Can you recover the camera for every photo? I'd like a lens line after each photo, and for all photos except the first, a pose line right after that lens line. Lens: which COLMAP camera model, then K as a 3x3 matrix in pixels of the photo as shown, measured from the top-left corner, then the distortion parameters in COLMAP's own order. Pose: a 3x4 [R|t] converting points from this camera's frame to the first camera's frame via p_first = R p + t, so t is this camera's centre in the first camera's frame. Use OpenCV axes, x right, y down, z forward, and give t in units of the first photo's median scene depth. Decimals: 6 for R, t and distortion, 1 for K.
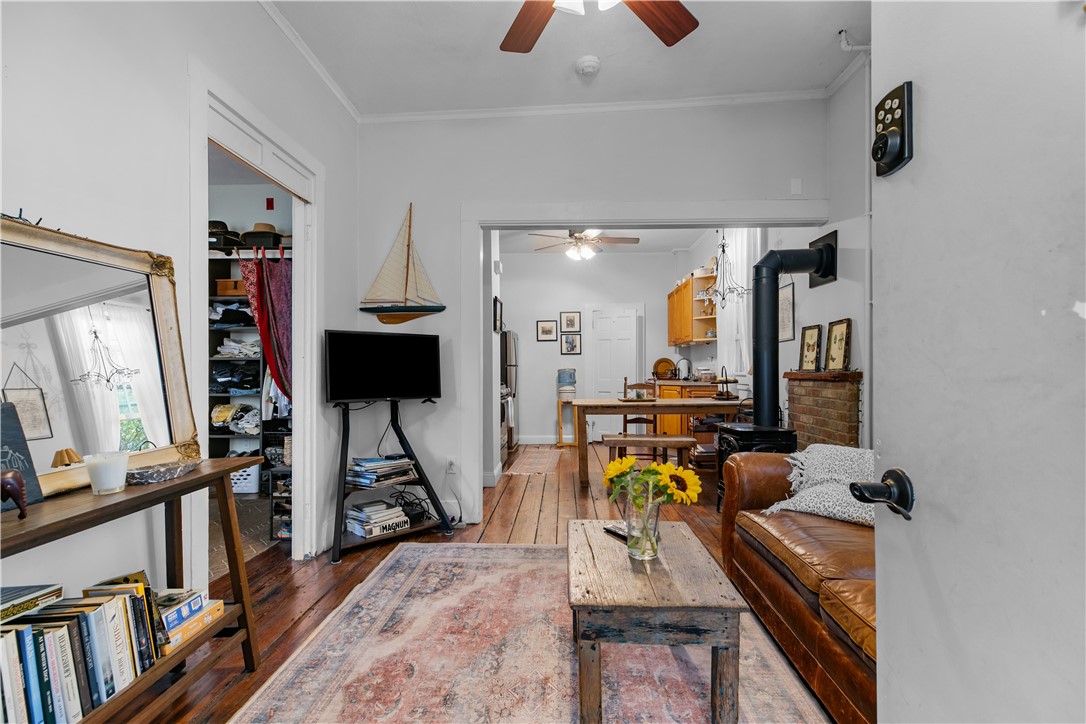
lens RADIAL K [[485.3, 0, 549.4], [0, 485.3, 368.2], [0, 0, 1]] dist [0.000050, -0.000200]
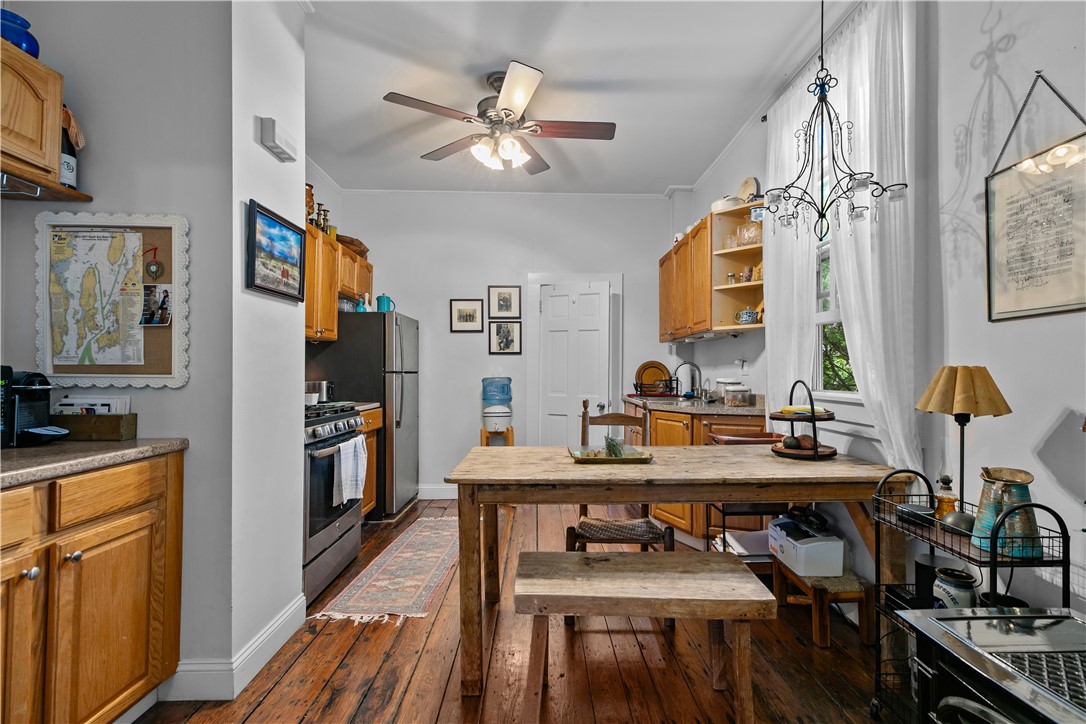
lens RADIAL K [[485.3, 0, 549.4], [0, 485.3, 368.2], [0, 0, 1]] dist [0.000050, -0.000200]
pose [[0.998581, 0.007144, 0.052767, 0.104939], [-0.006975, 0.999970, -0.003392, -0.012987], [-0.052790, 0.003020, 0.998601, 0.571945]]
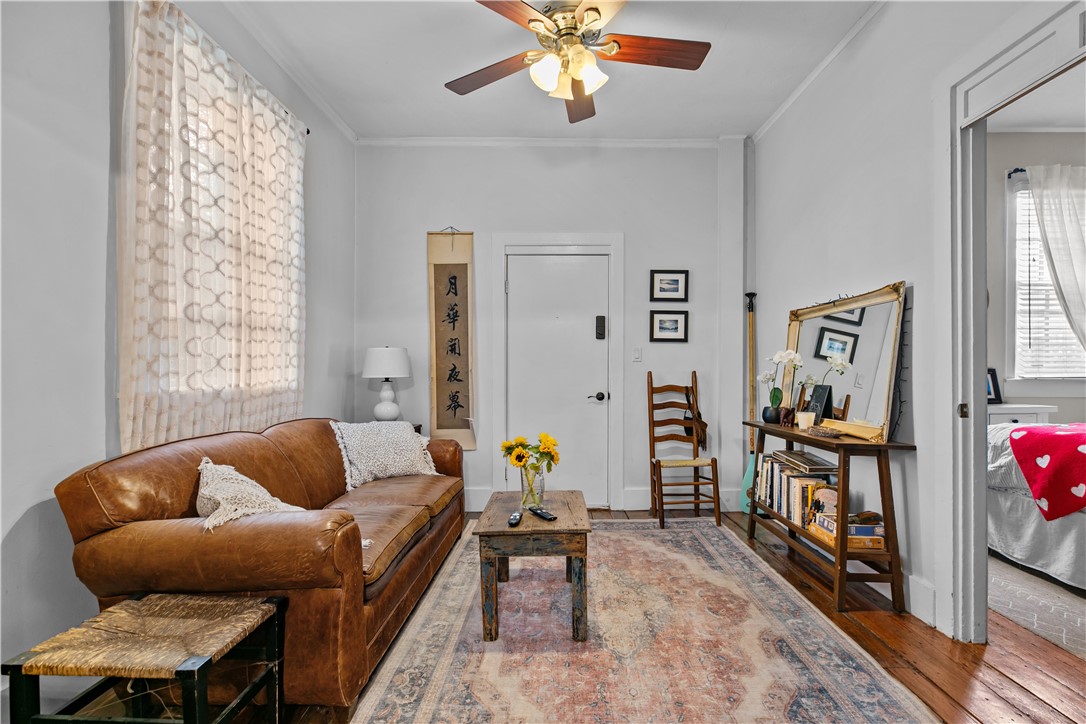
lens RADIAL K [[489.6, 0, 550.5], [0, 489.6, 372.8], [0, 0, 1]] dist [0.002307, -0.000458]
pose [[-0.999589, 0.013307, -0.025380, 0.058440], [0.013133, 0.999889, 0.006998, -0.005036], [0.025470, 0.006661, -0.999653, 0.815855]]
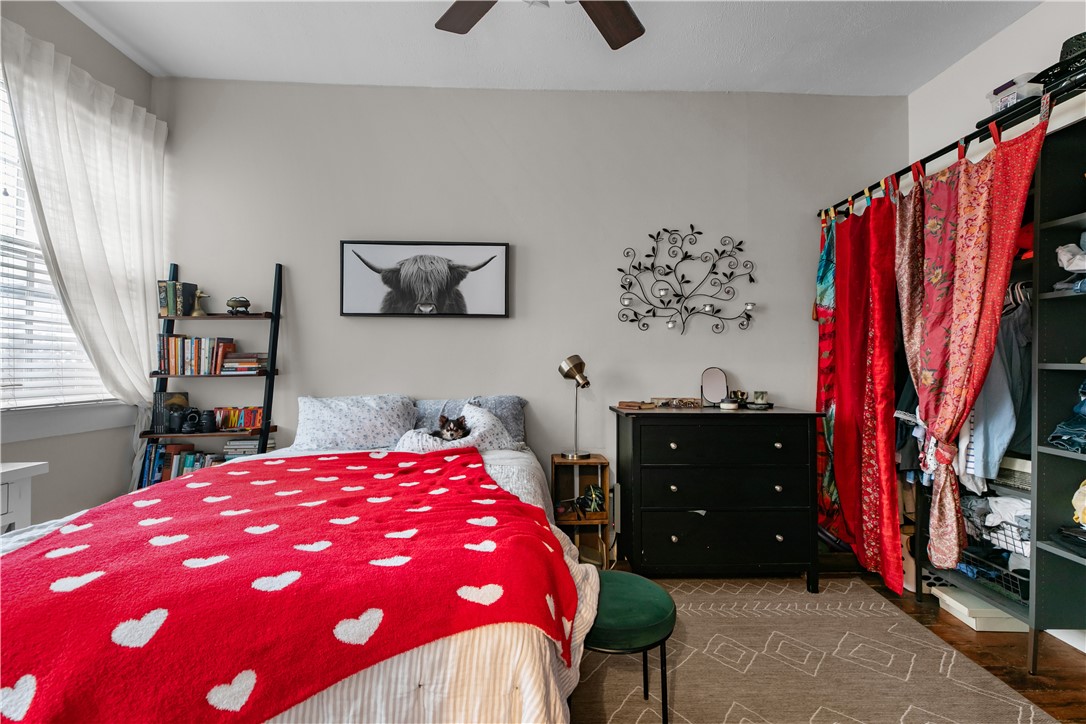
lens RADIAL K [[483.0, 0, 551.7], [0, 483.0, 359.5], [0, 0, 1]] dist [0.000876, -0.000012]
pose [[0.065494, -0.001487, -0.997852, -0.292247], [0.000807, 0.999999, -0.001437, -0.023487], [0.997853, -0.000711, 0.065495, 0.490915]]
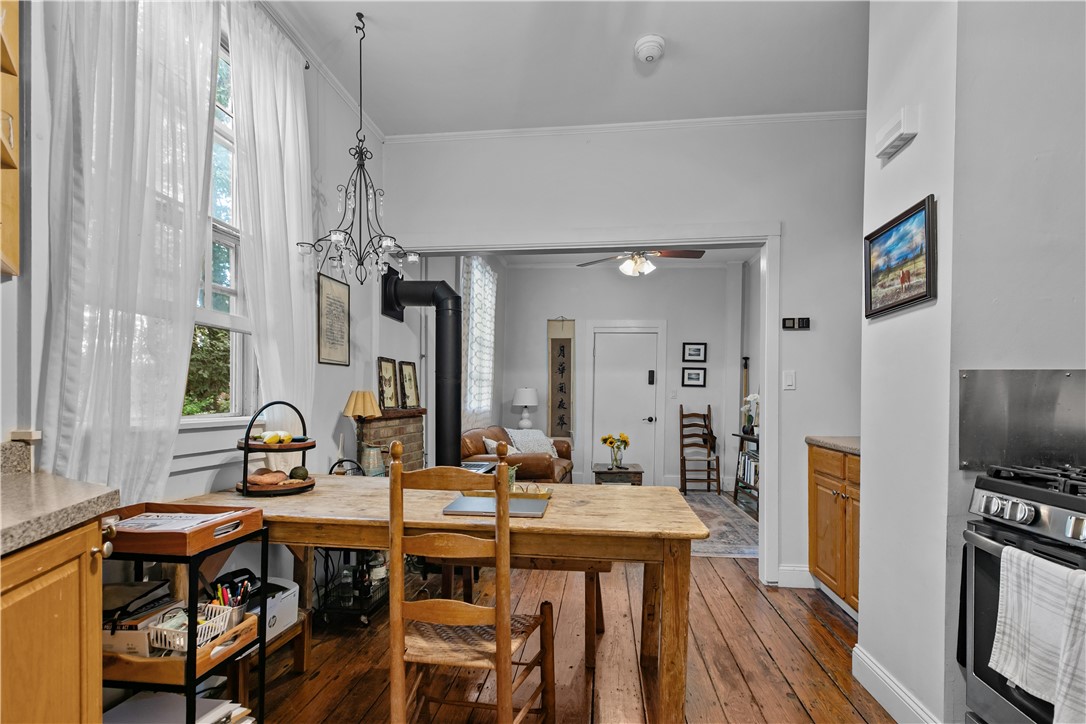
lens RADIAL K [[499.8, 0, 549.5], [0, 499.8, 405.0], [0, 0, 1]] dist [-0.001444, -0.000147]
pose [[-0.996811, -0.003132, 0.079740, 0.121840], [-0.002680, 0.999980, 0.005773, -0.005256], [-0.079757, 0.005541, -0.996799, 1.388507]]
